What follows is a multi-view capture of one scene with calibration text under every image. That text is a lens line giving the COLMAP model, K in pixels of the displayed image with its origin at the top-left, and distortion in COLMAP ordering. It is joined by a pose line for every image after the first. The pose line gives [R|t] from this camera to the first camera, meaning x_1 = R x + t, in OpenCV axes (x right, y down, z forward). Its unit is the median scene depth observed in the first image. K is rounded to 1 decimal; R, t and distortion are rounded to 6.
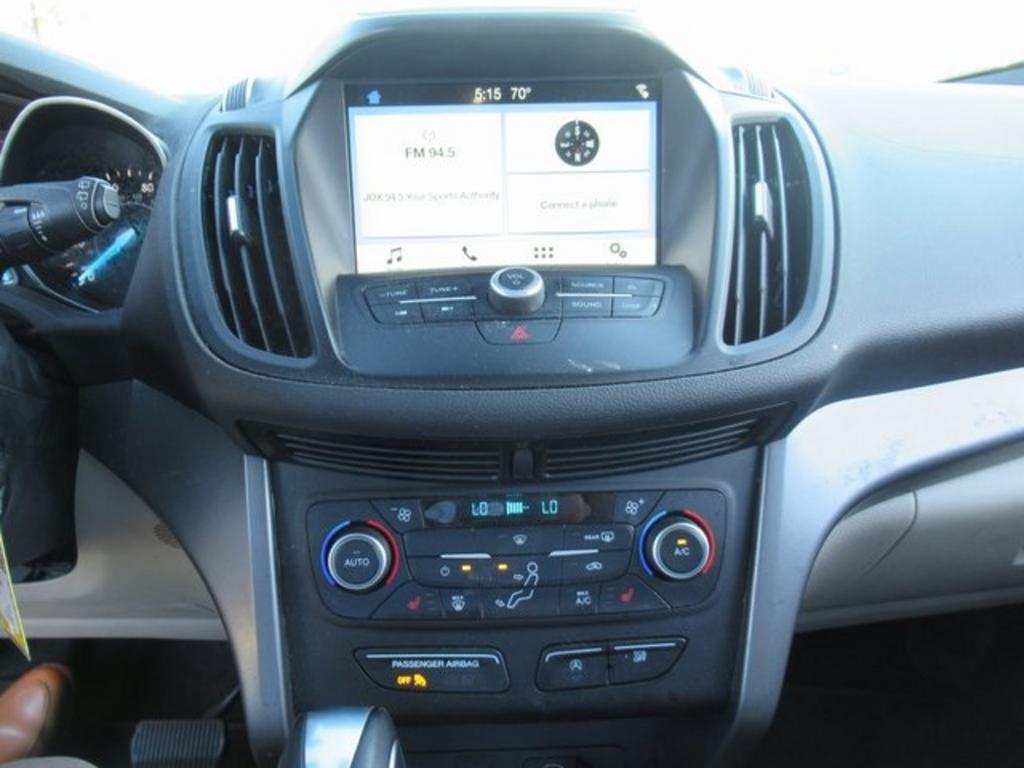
lens RADIAL K [[759.3, 0, 508.1], [0, 759.3, 381.4], [0, 0, 1]] dist [0.010327, -0.005903]
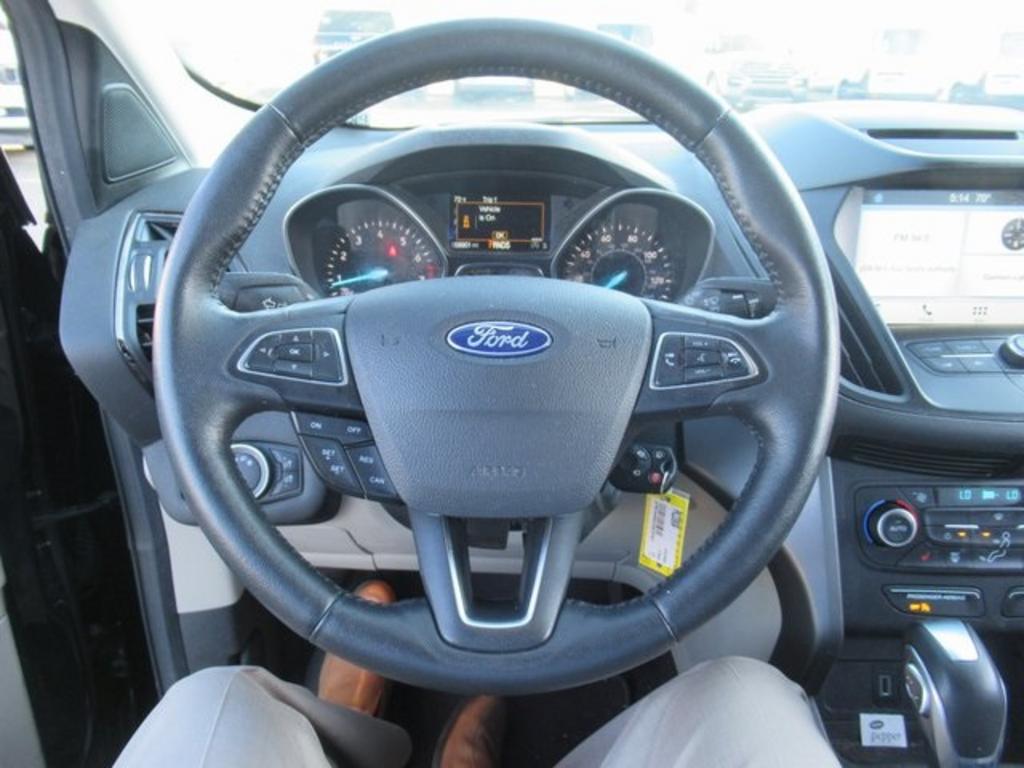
lens RADIAL K [[795.8, 0, 514.2], [0, 795.8, 389.6], [0, 0, 1]] dist [0.000538, -0.006292]
pose [[0.999448, 0.033204, -0.001294, -0.933841], [-0.033058, 0.997505, 0.062378, -0.104617], [0.003362, -0.062301, 0.998052, -0.535133]]
